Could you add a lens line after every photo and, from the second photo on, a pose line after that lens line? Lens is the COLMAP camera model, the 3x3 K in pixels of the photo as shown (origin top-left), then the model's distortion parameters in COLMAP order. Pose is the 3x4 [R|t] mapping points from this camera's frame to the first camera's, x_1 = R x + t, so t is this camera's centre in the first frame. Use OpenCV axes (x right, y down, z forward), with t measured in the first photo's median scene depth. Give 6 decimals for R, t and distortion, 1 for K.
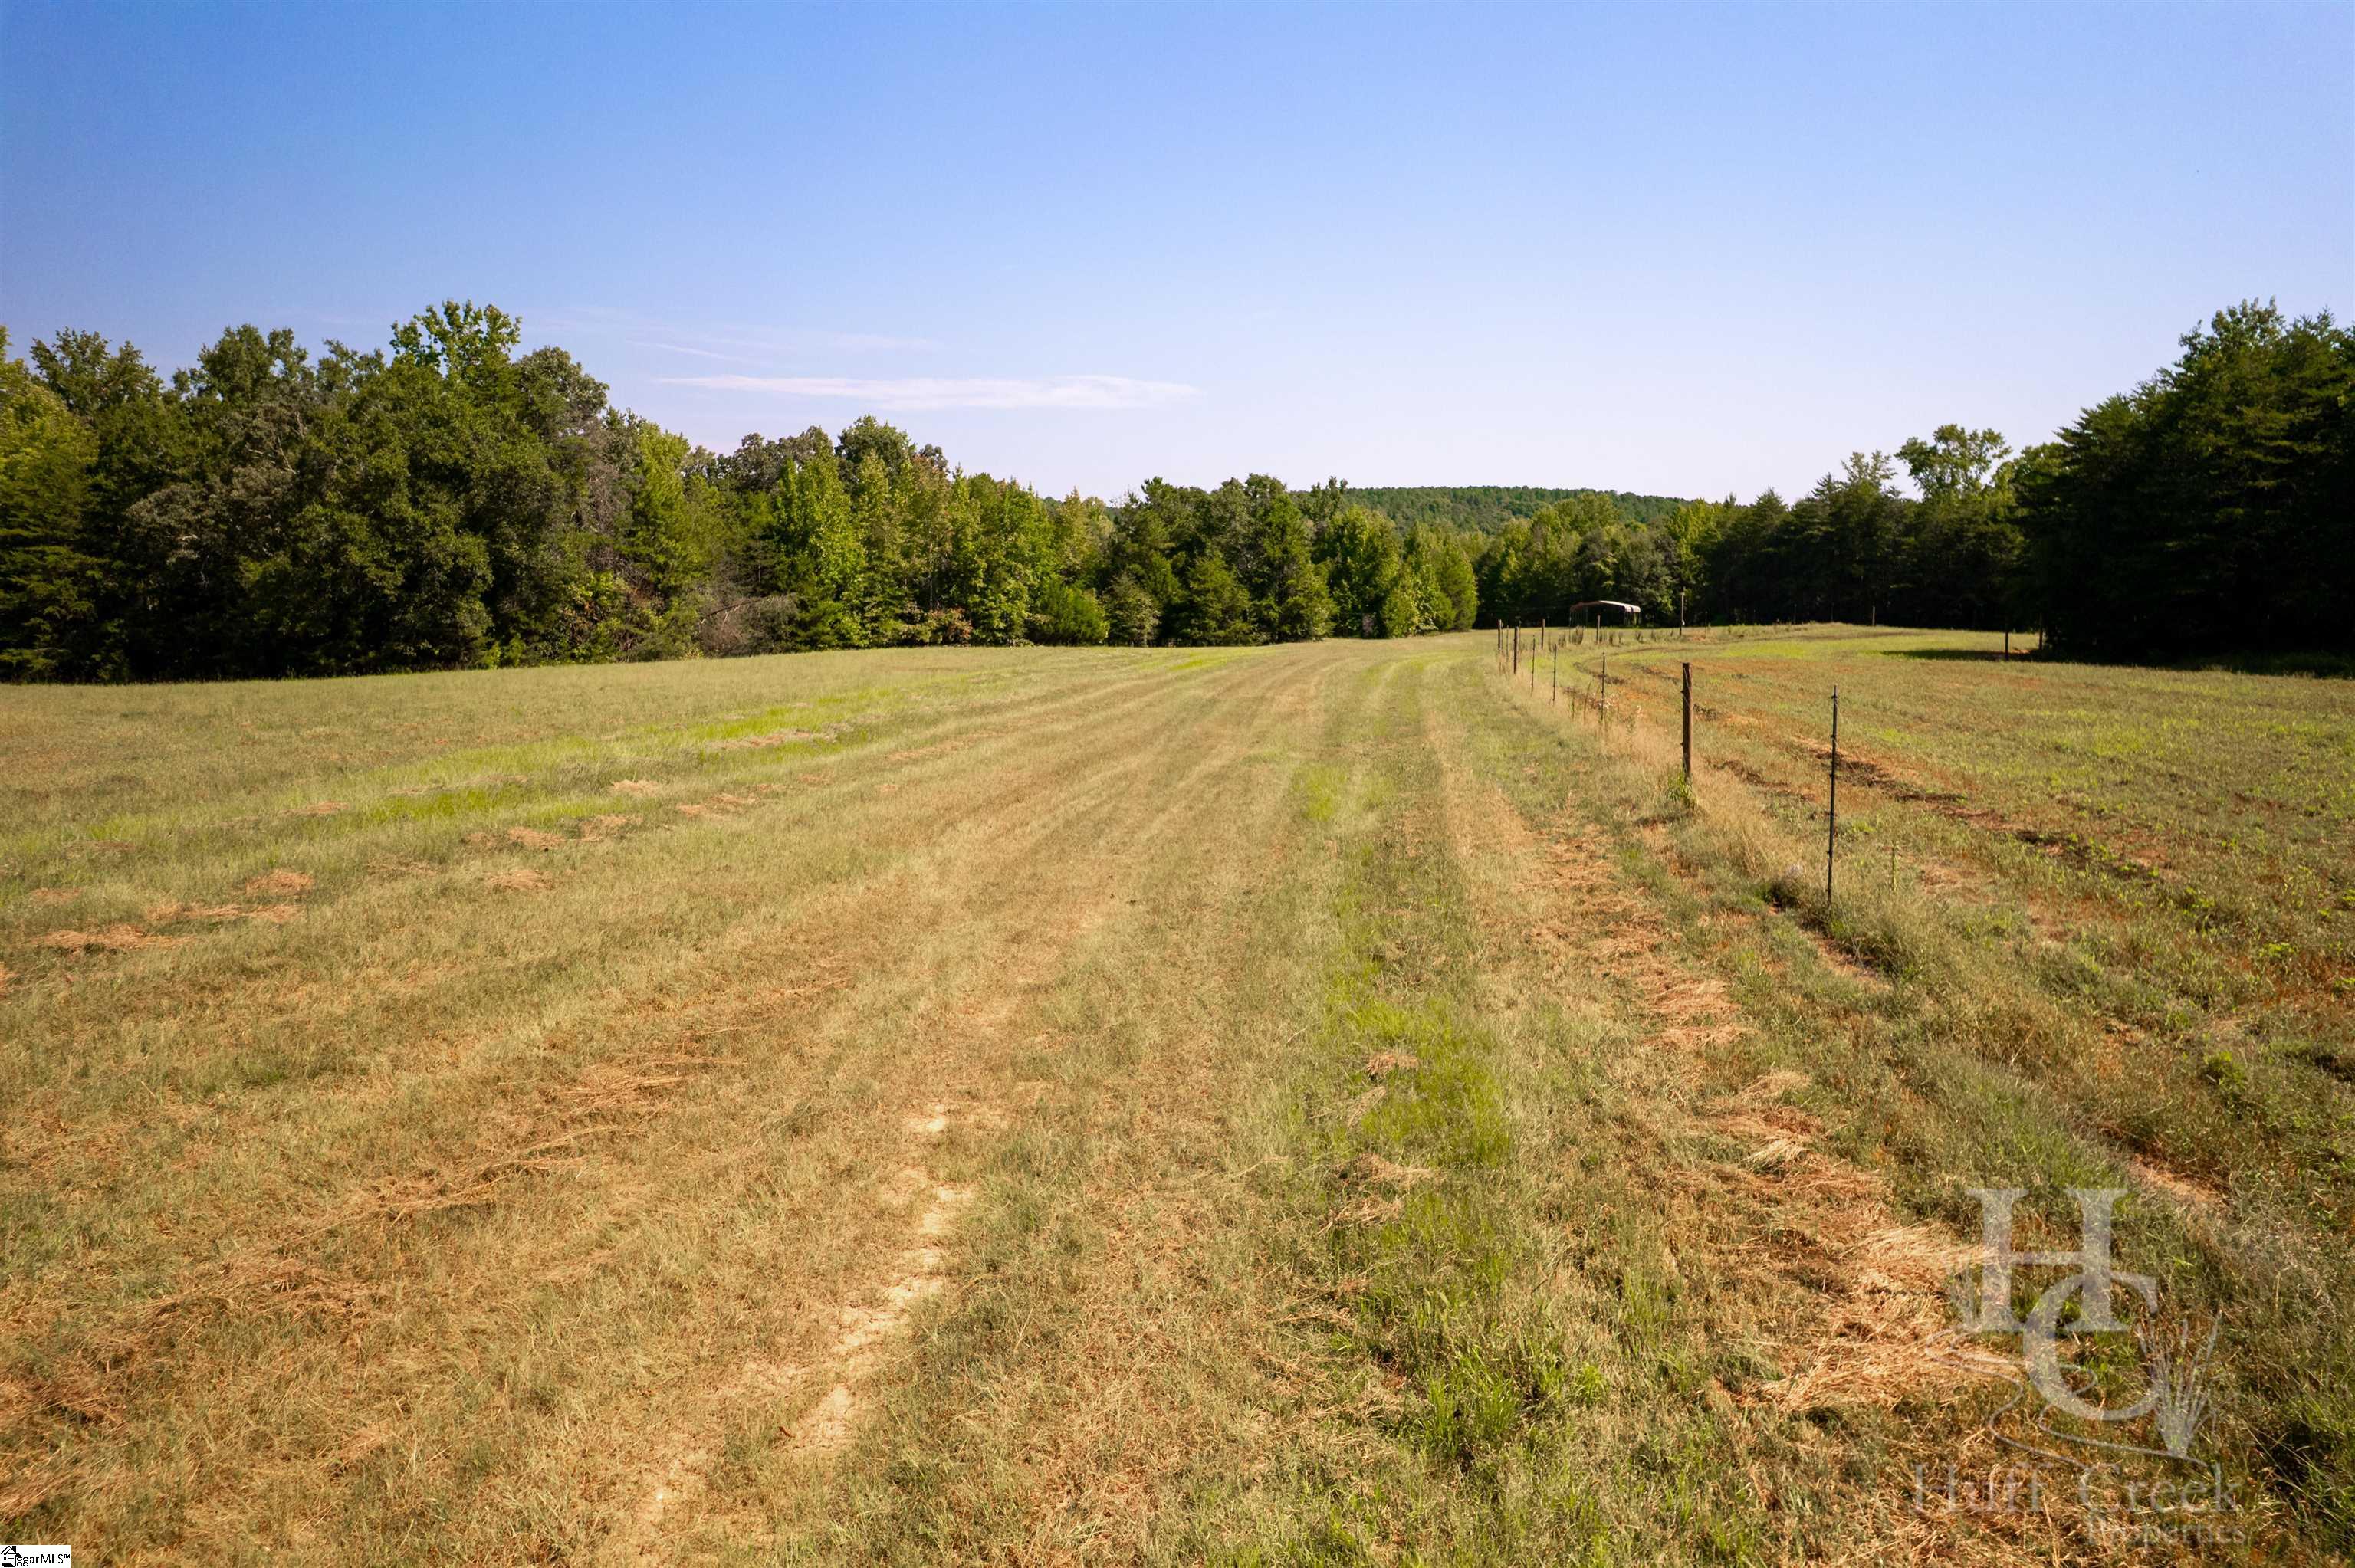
lens RADIAL K [[1520.7, 0, 1170.3], [0, 1520.7, 800.4], [0, 0, 1]] dist [-0.042000, 0.026955]
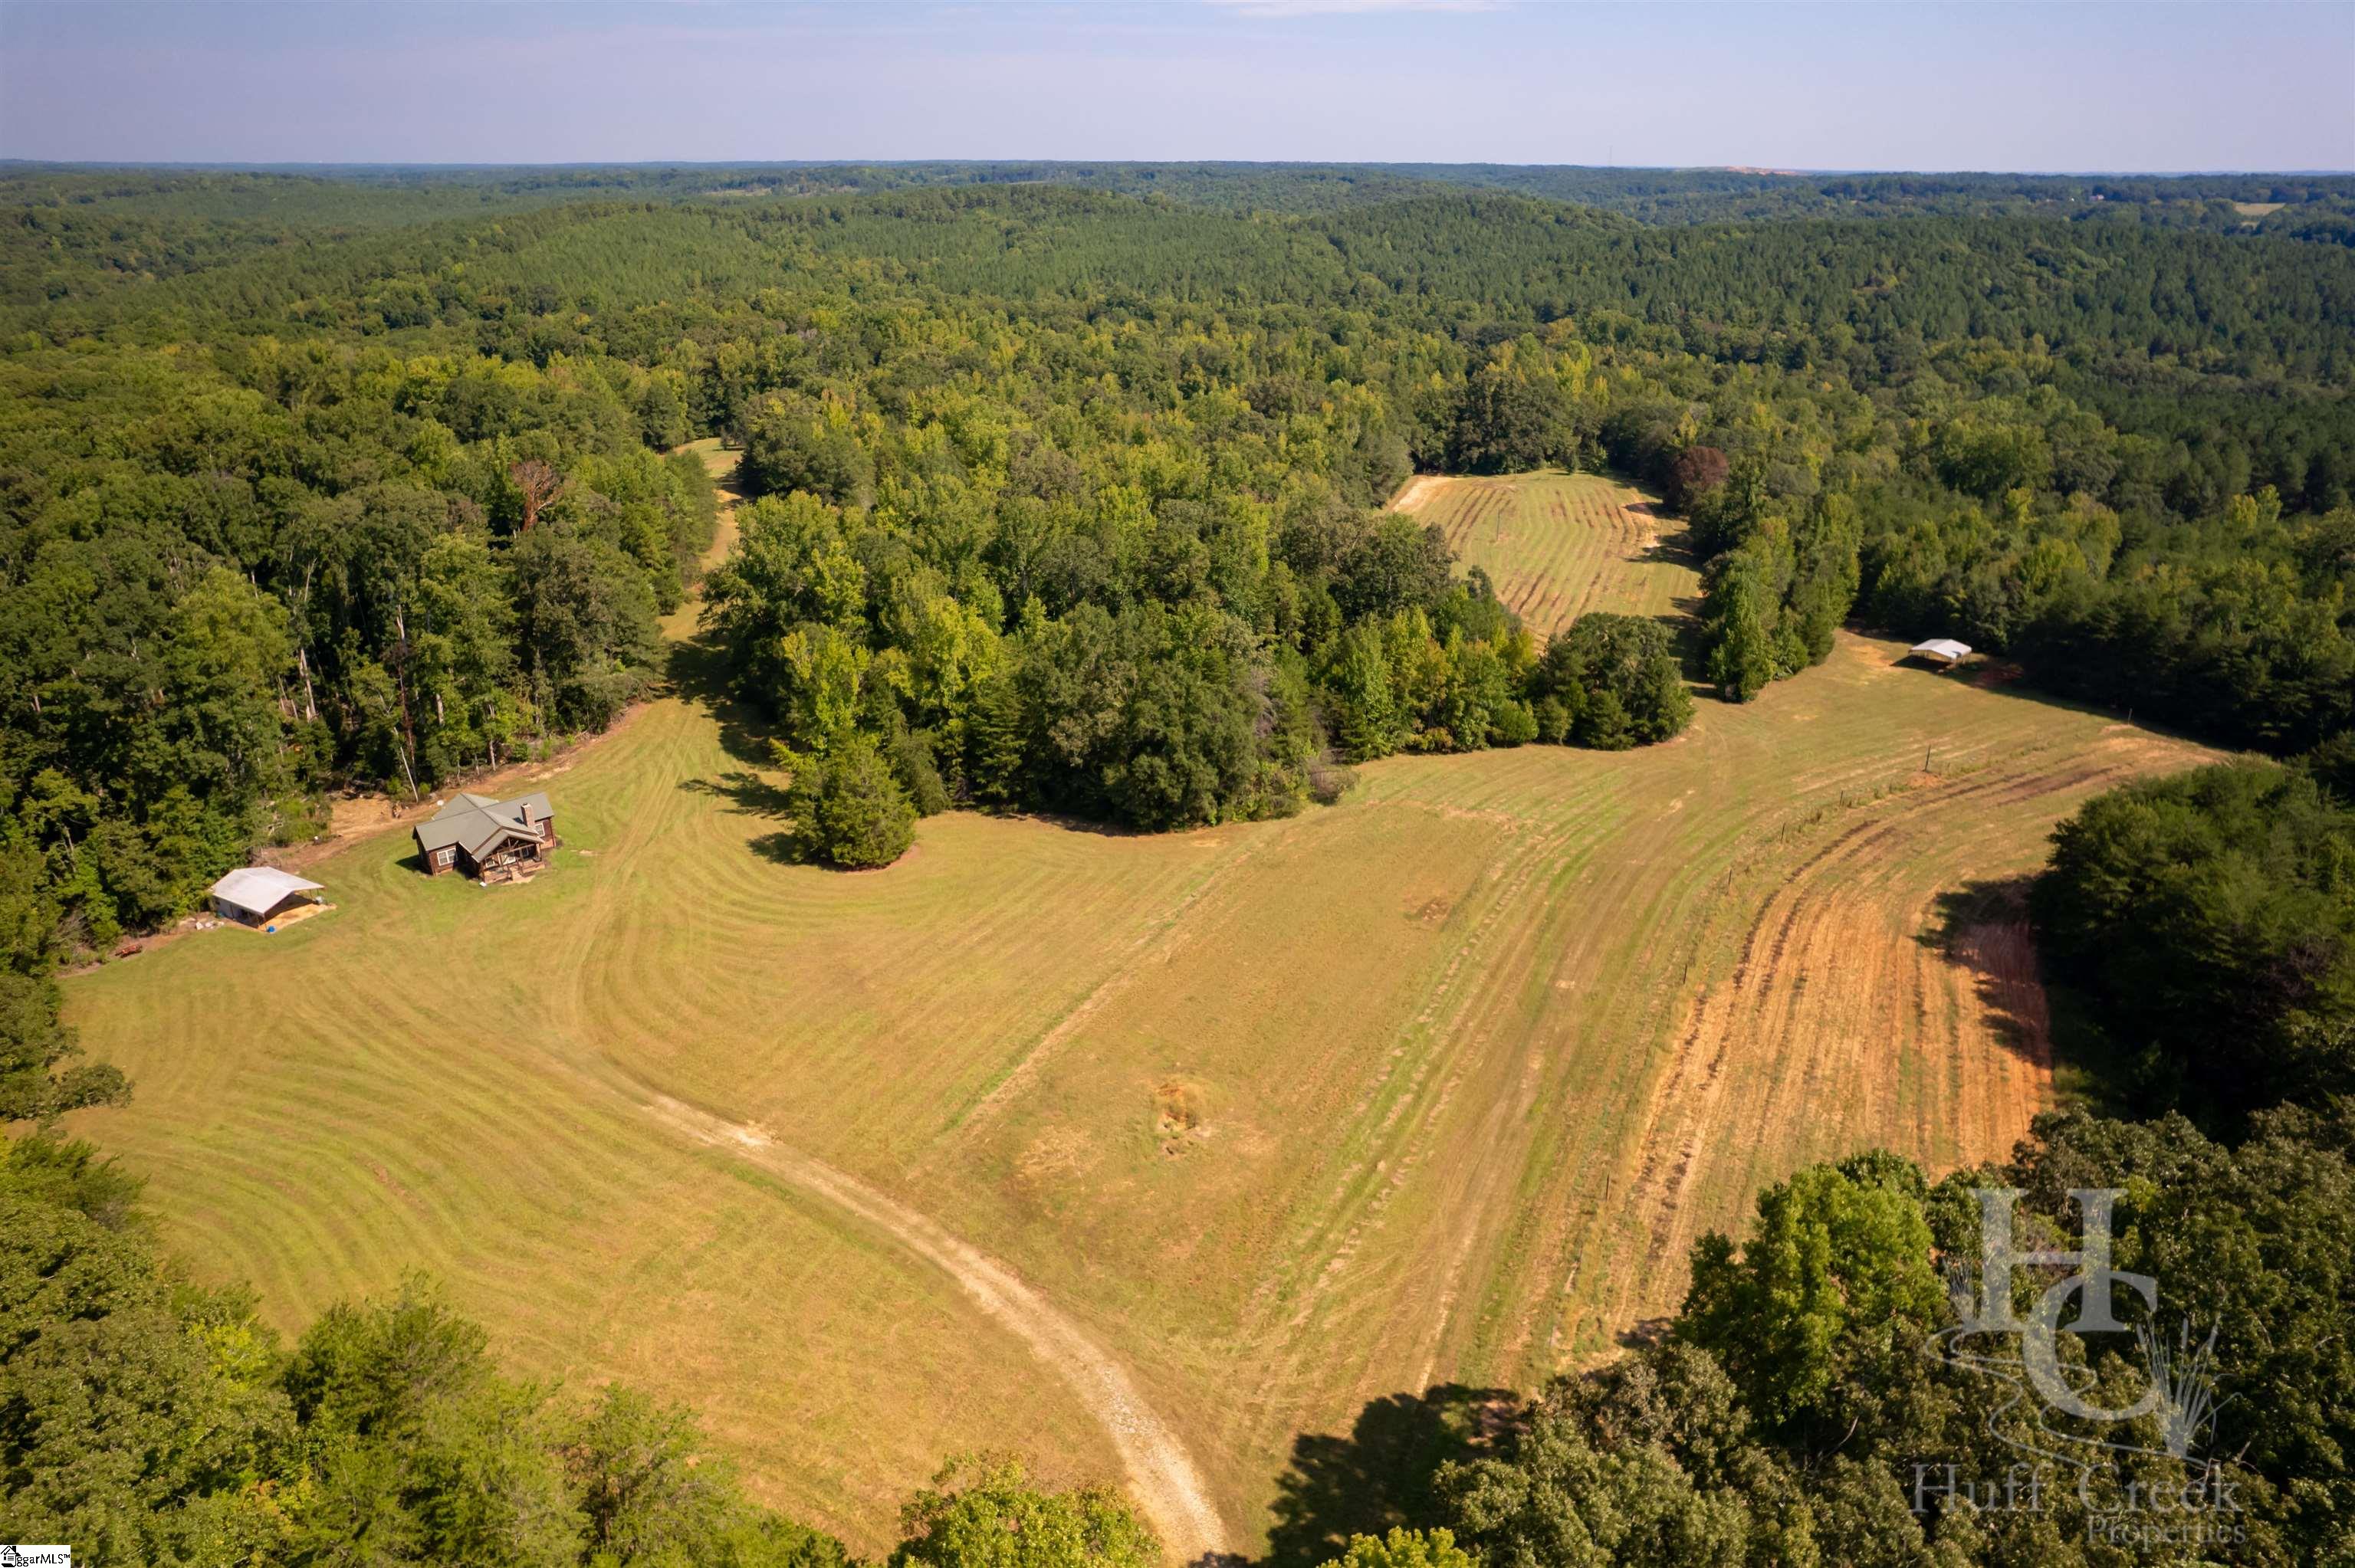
lens RADIAL K [[1520.7, 0, 1186.7], [0, 1520.7, 811.7], [0, 0, 1]] dist [-0.042000, 0.026955]
pose [[0.956479, 0.113570, -0.268792, 0.037460], [-0.045296, 0.967772, 0.247720, -0.340053], [0.288263, -0.224764, 0.930798, -0.514638]]
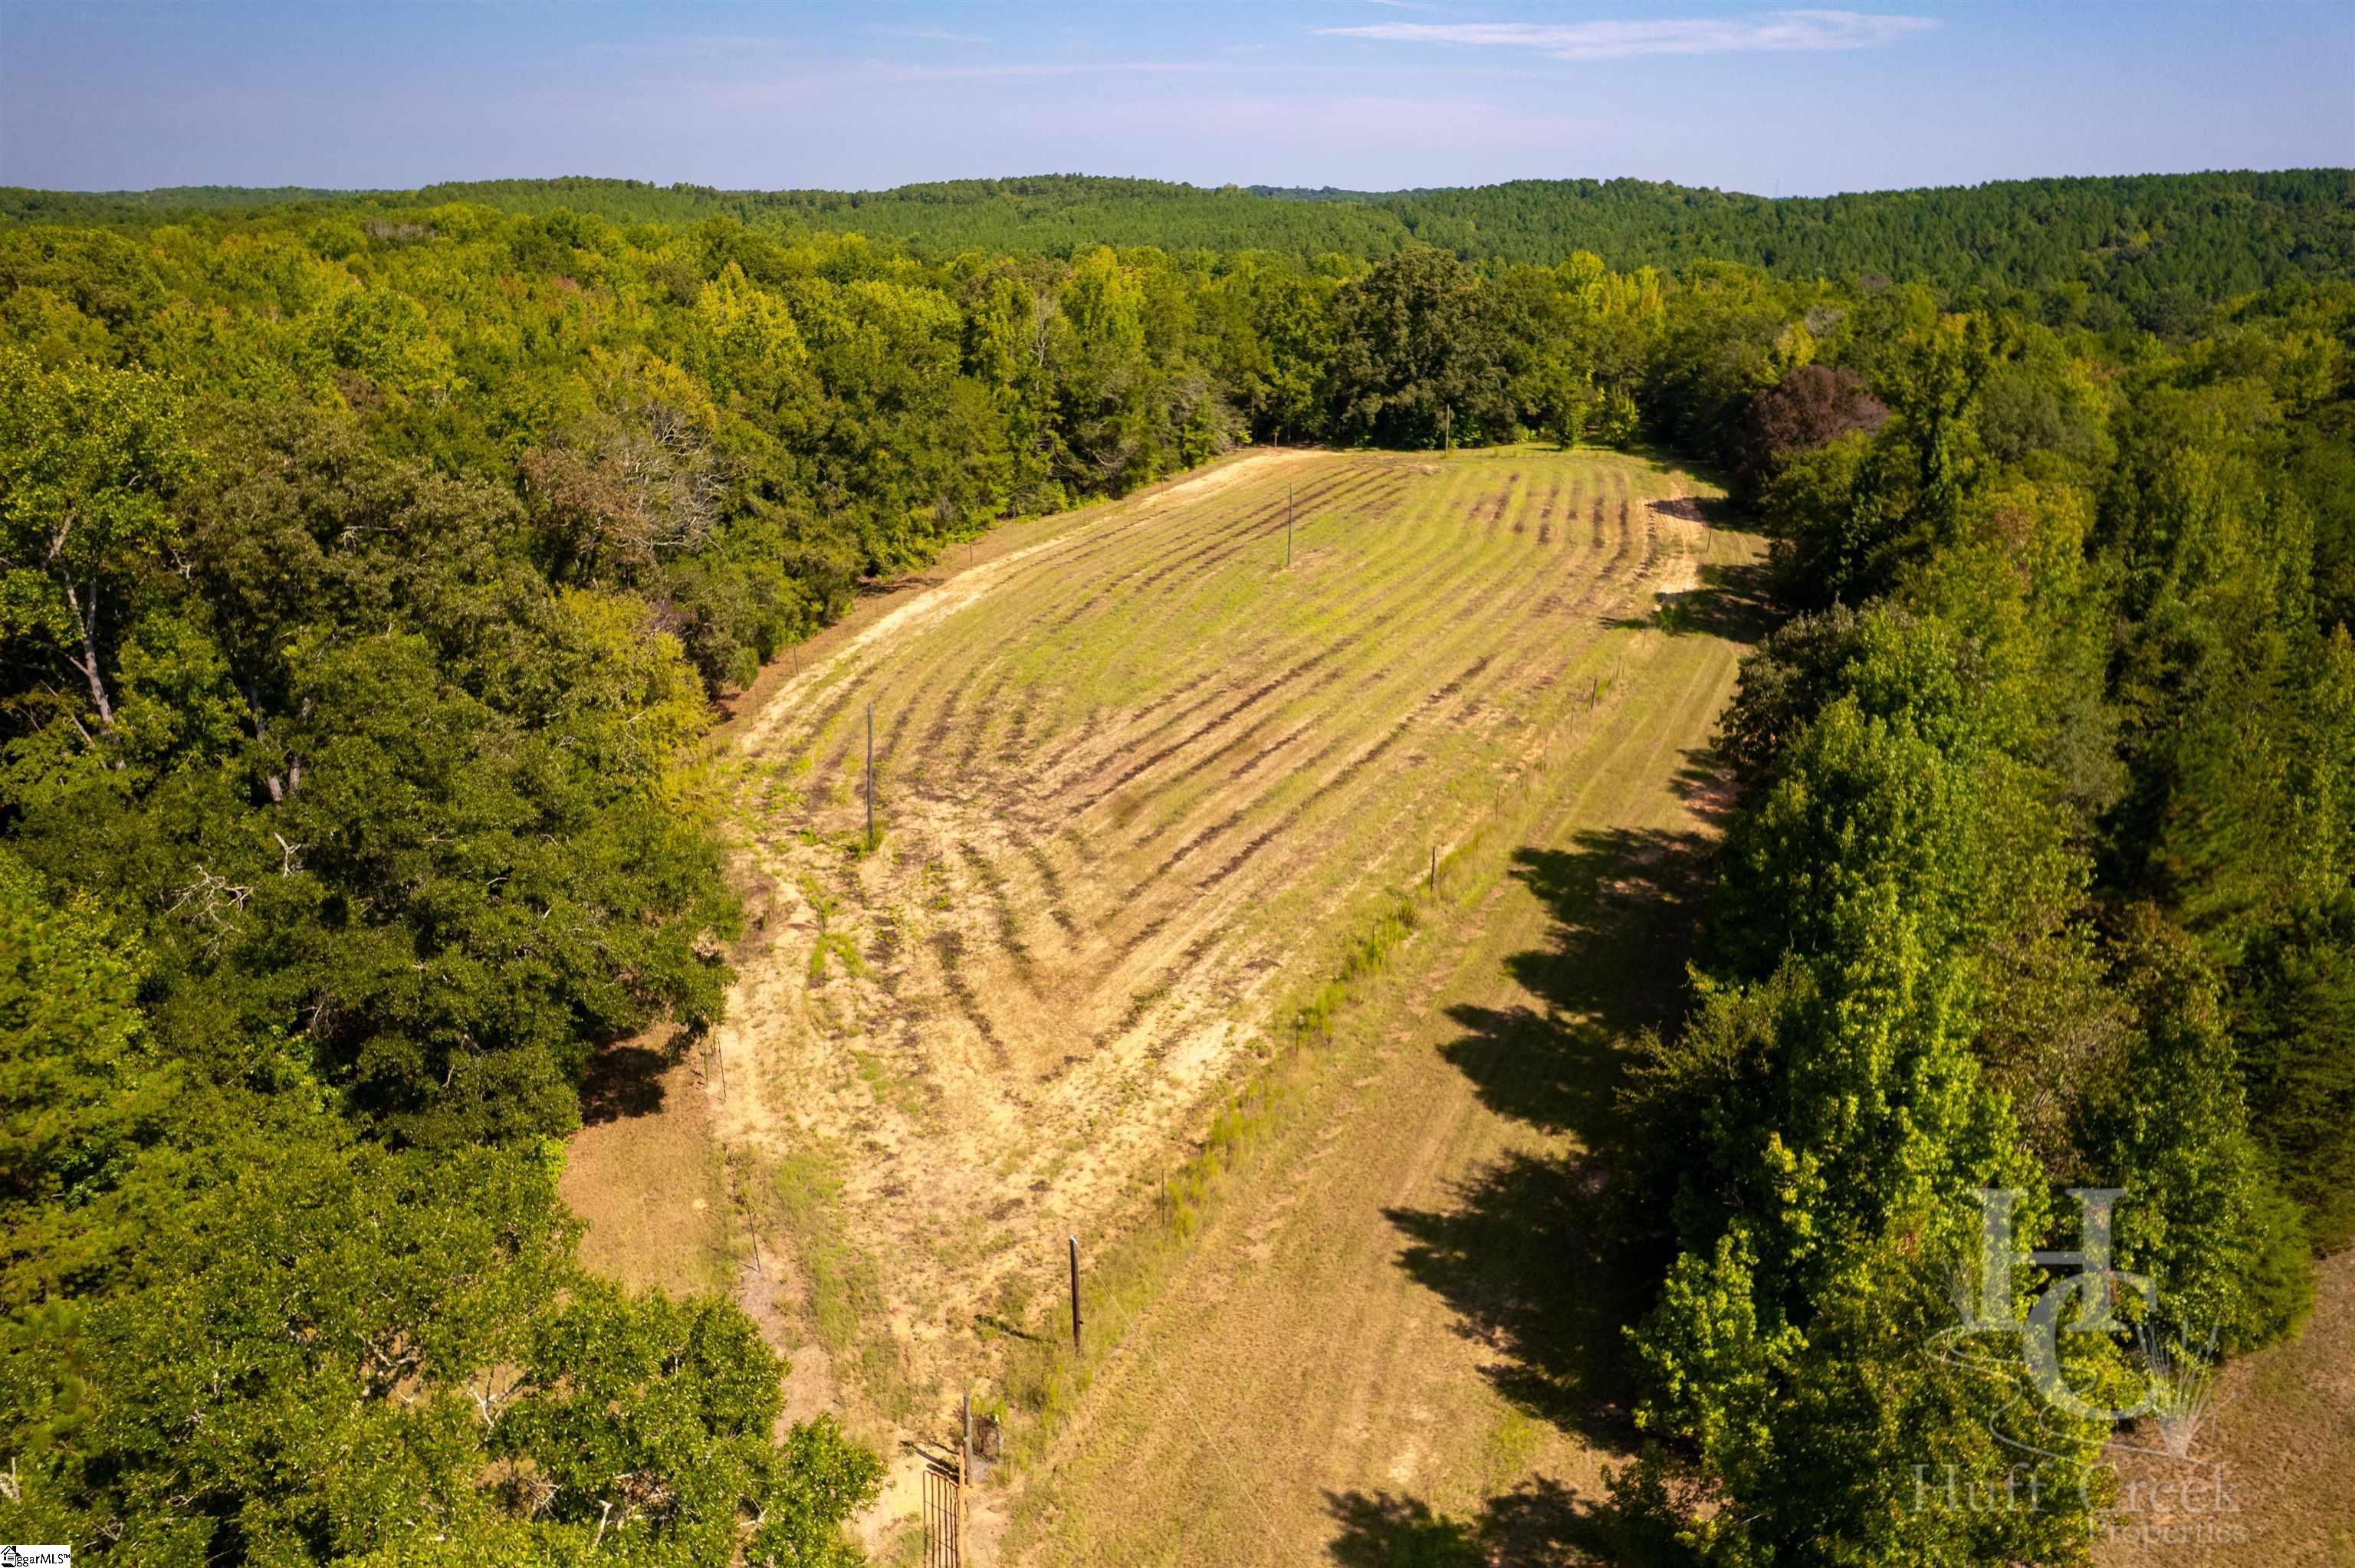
lens RADIAL K [[1520.7, 0, 1182.4], [0, 1520.7, 776.2], [0, 0, 1]] dist [-0.042000, 0.026955]
pose [[0.920249, 0.139831, -0.365498, 0.119315], [-0.066980, 0.976481, 0.204938, -0.257567], [0.385558, -0.164113, 0.907971, 0.843810]]
